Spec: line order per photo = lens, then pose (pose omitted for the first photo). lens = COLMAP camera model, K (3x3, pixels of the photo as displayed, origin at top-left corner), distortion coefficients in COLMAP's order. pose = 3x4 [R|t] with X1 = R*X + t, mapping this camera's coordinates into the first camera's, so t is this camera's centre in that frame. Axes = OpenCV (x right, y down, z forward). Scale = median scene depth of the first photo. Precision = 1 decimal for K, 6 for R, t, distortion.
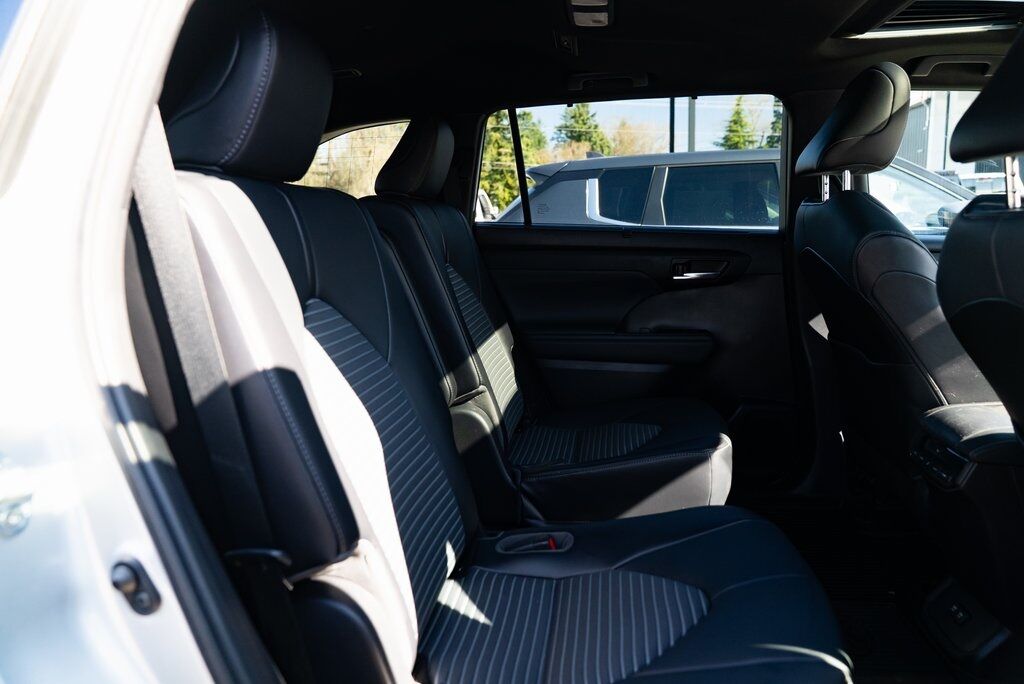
lens RADIAL K [[697.2, 0, 517.2], [0, 697.2, 345.5], [0, 0, 1]] dist [-0.034969, 0.022014]
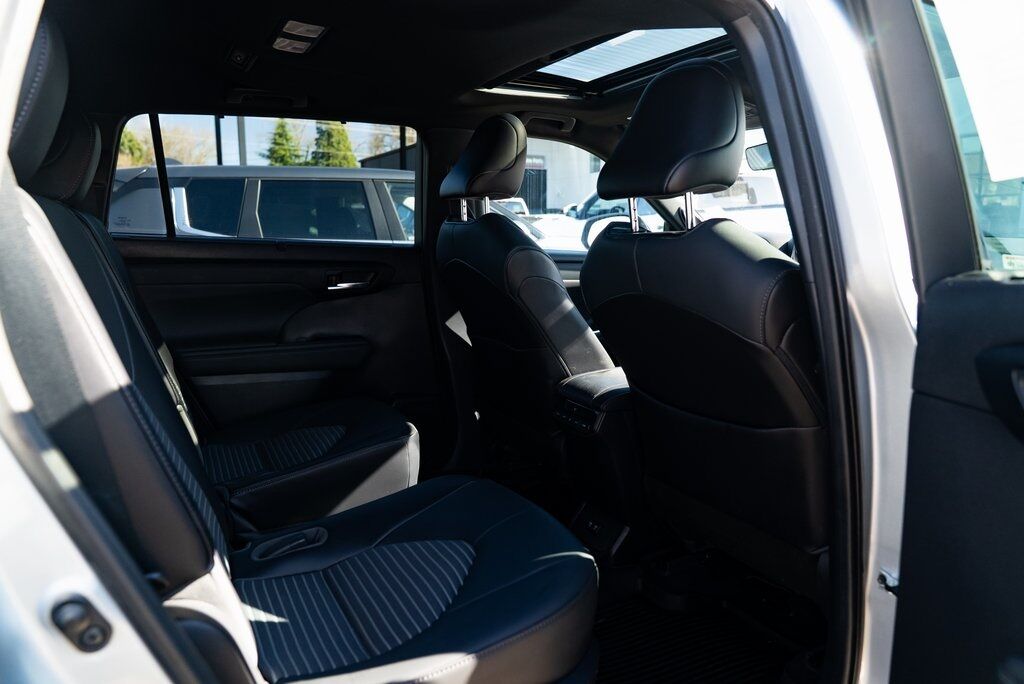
lens RADIAL K [[697.2, 0, 515.1], [0, 697.2, 346.8], [0, 0, 1]] dist [-0.034969, 0.022014]
pose [[0.815057, -0.073669, 0.574678, -0.209168], [0.082924, 0.996504, 0.010134, 0.006287], [-0.573416, 0.039395, 0.818317, -0.040028]]
